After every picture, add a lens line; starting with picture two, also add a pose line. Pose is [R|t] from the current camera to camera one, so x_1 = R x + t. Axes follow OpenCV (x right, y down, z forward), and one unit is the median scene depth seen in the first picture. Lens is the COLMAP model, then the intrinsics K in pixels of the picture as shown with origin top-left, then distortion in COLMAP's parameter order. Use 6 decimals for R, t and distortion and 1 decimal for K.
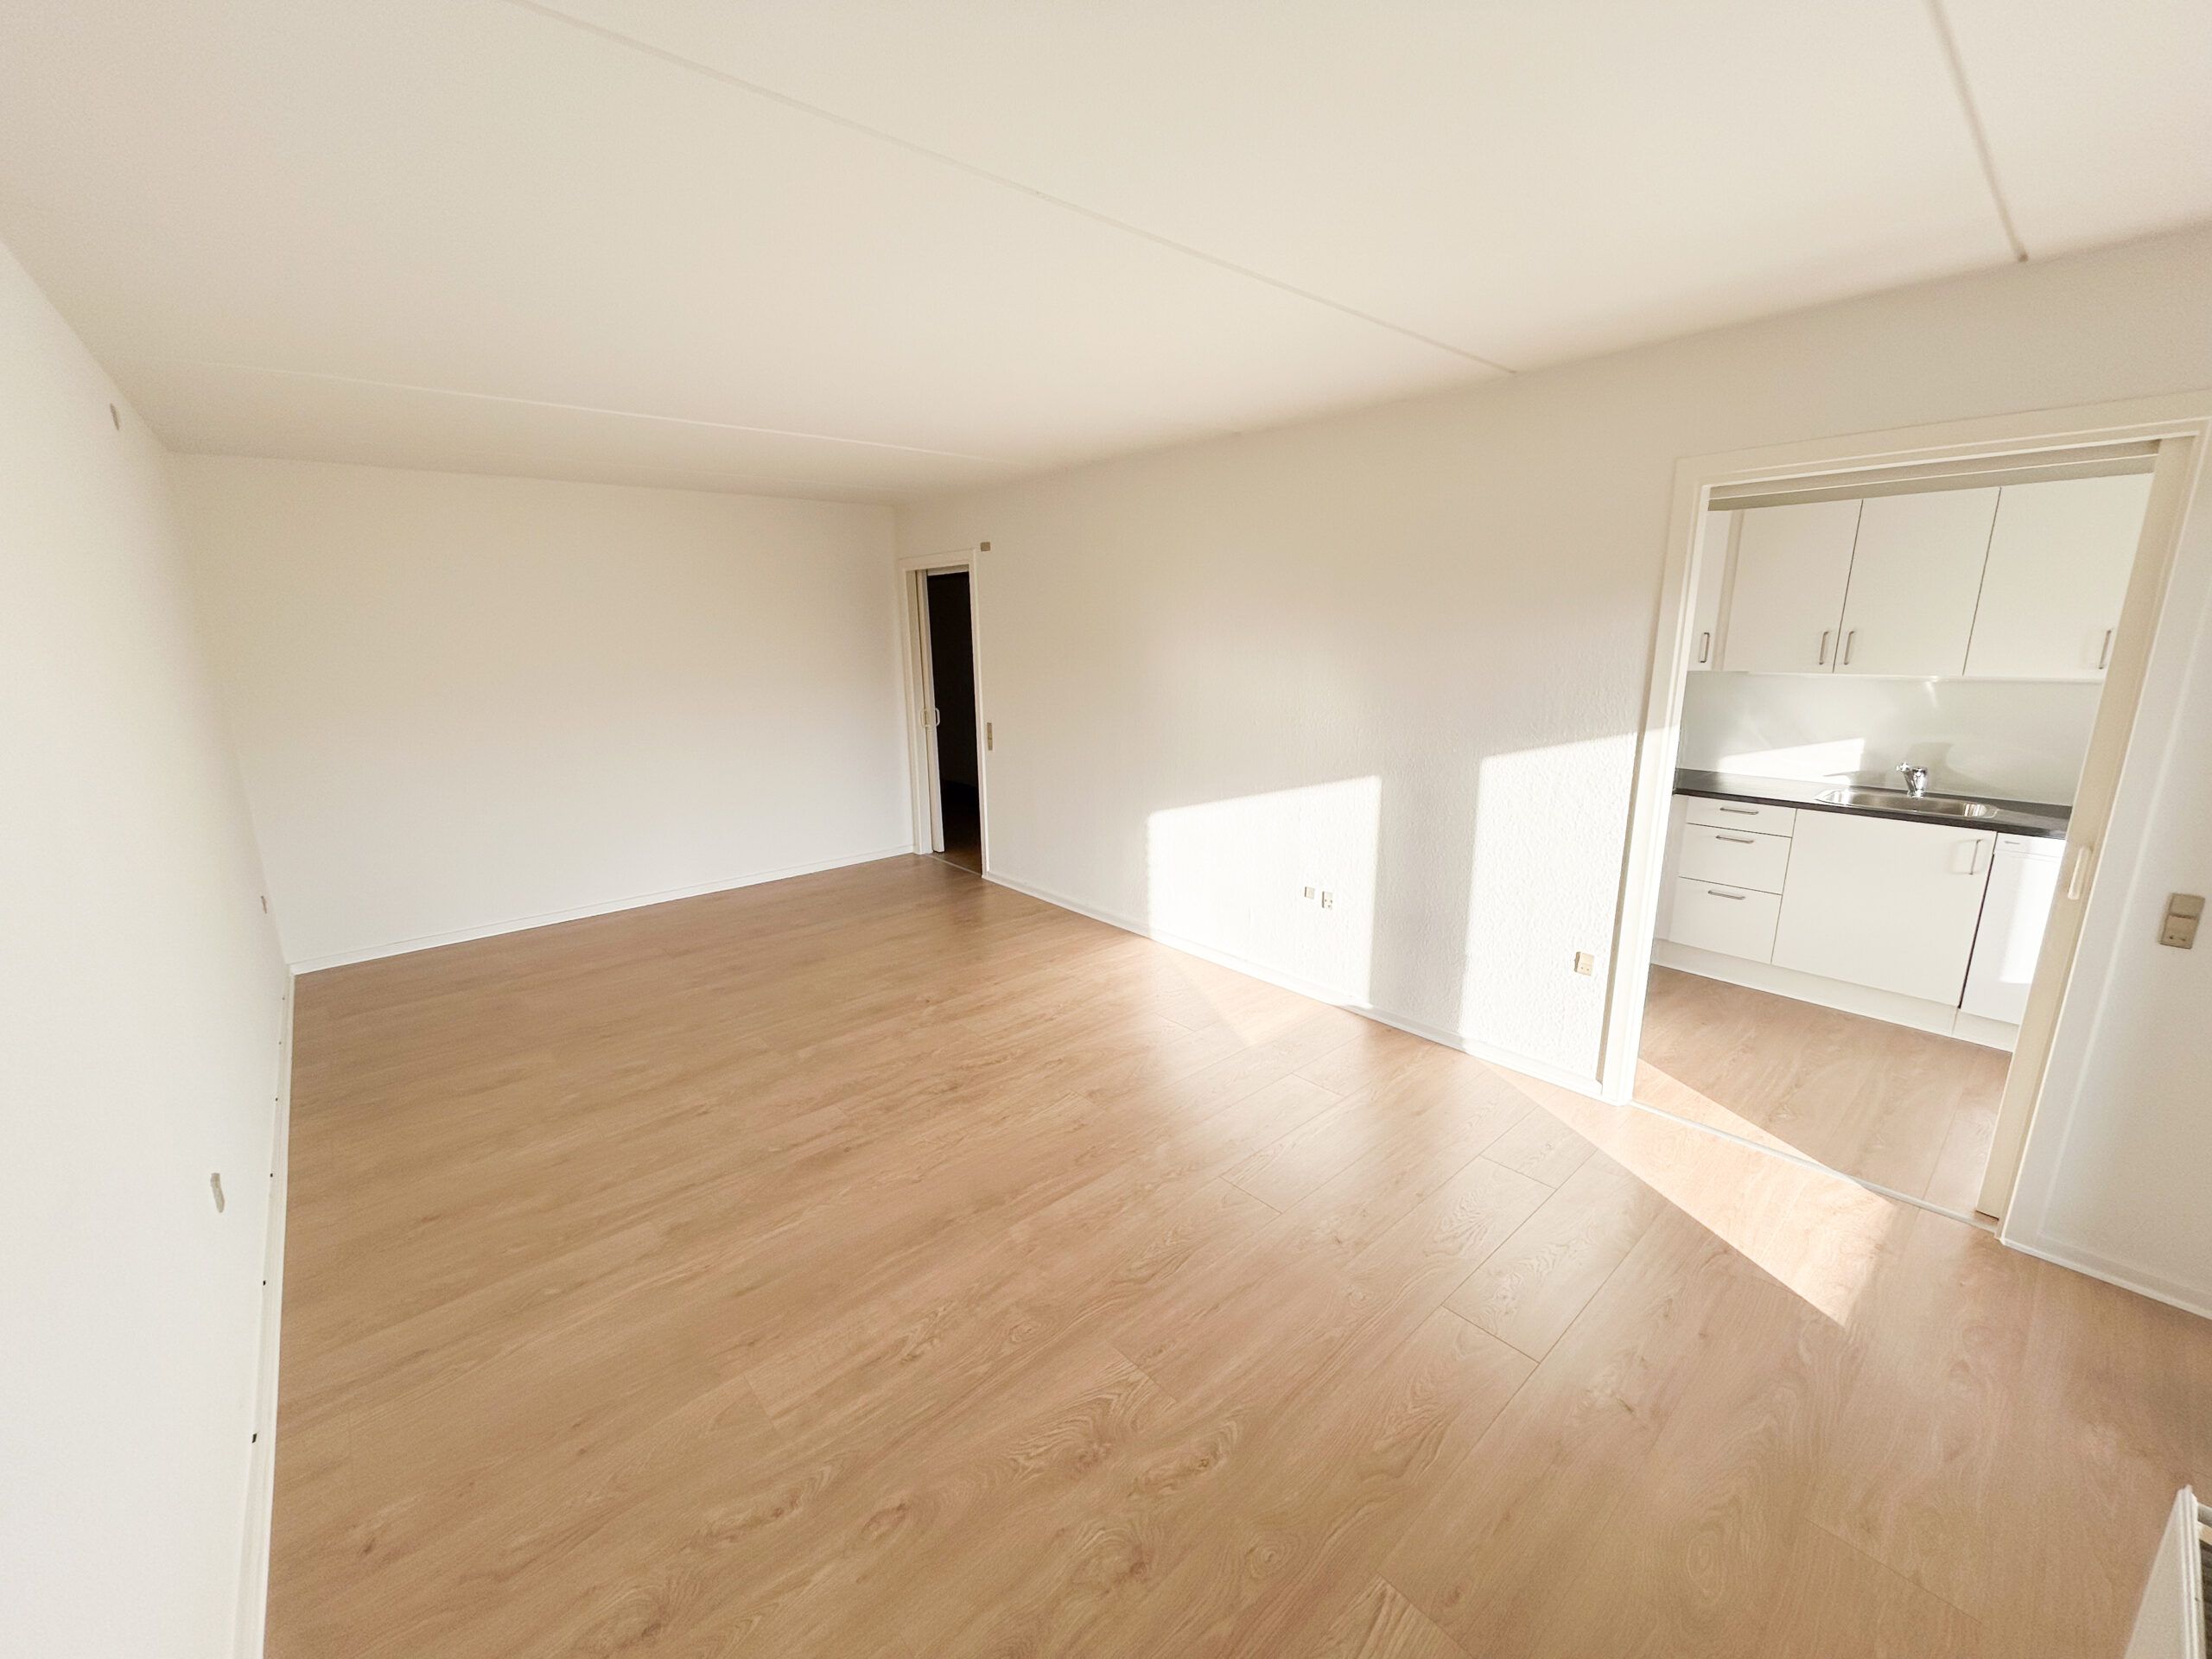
lens RADIAL K [[885.3, 0, 1102.5], [0, 885.3, 835.2], [0, 0, 1]] dist [0.000730, 0.000798]
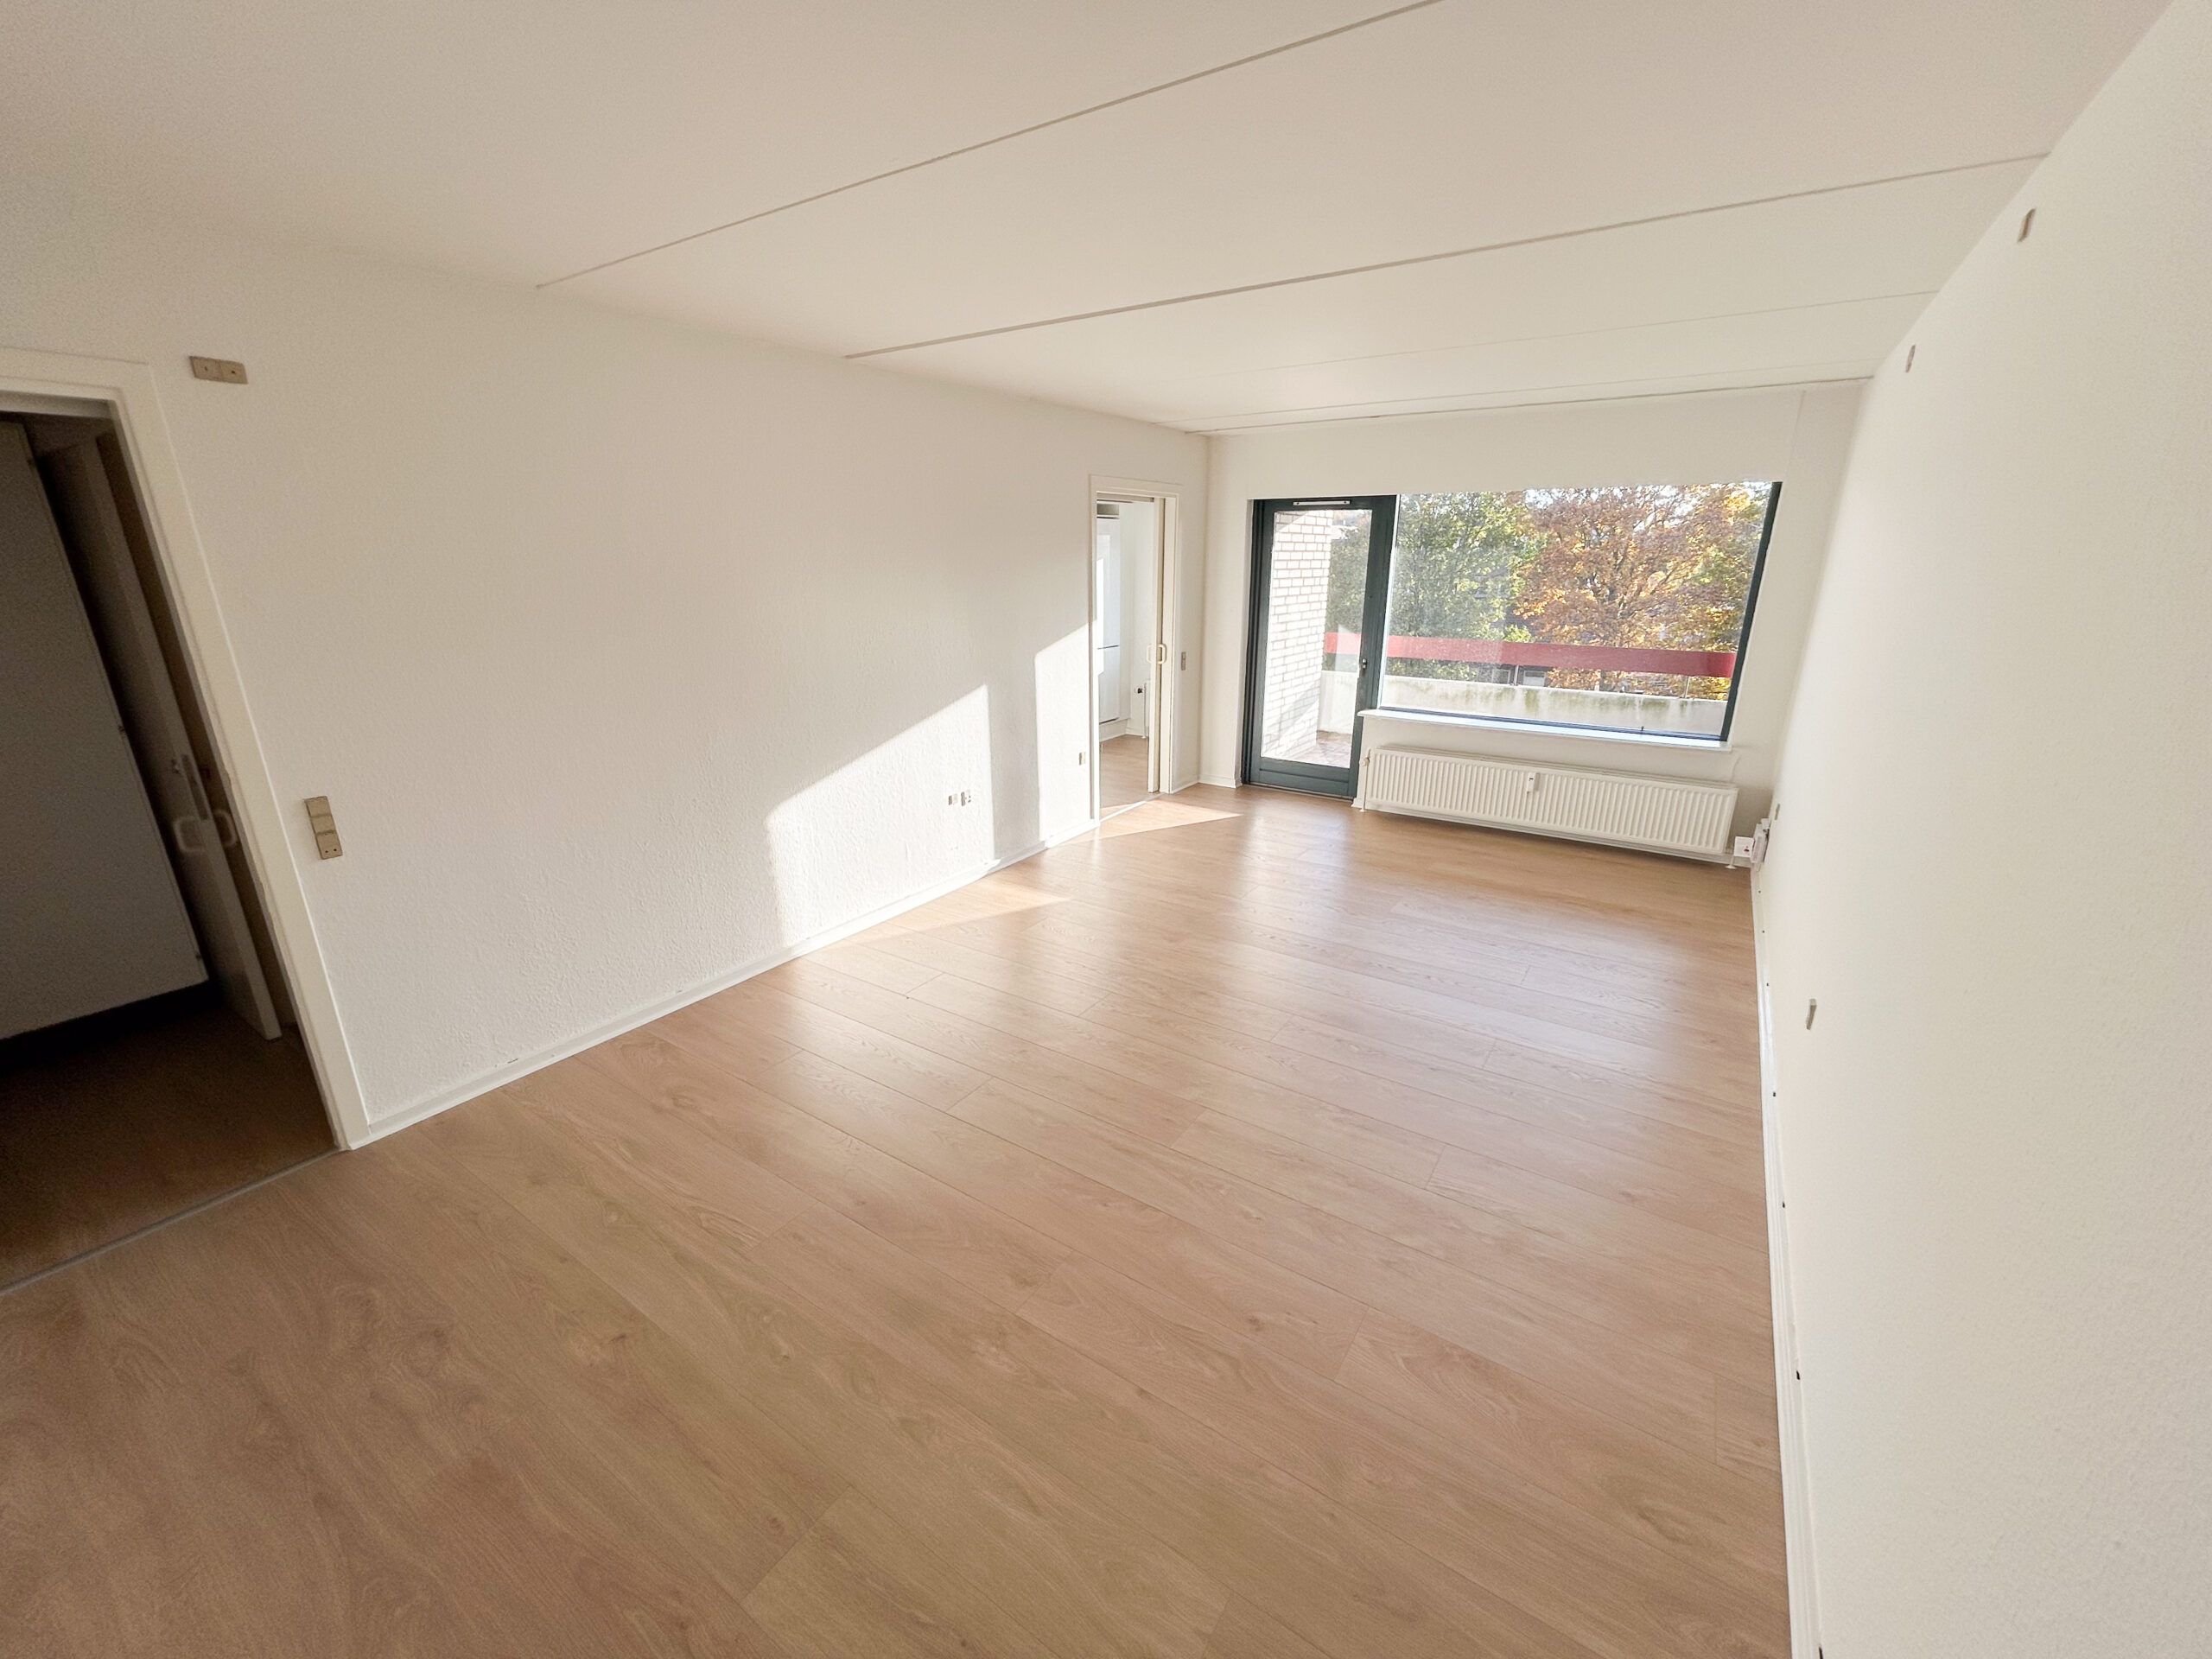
lens RADIAL K [[885.3, 0, 1083.3], [0, 885.3, 839.3], [0, 0, 1]] dist [0.000730, 0.000798]
pose [[-0.241799, -0.281504, 0.928595, -0.911460], [0.234374, 0.911713, 0.337415, -0.242533], [-0.941596, 0.299225, -0.154474, 1.040698]]
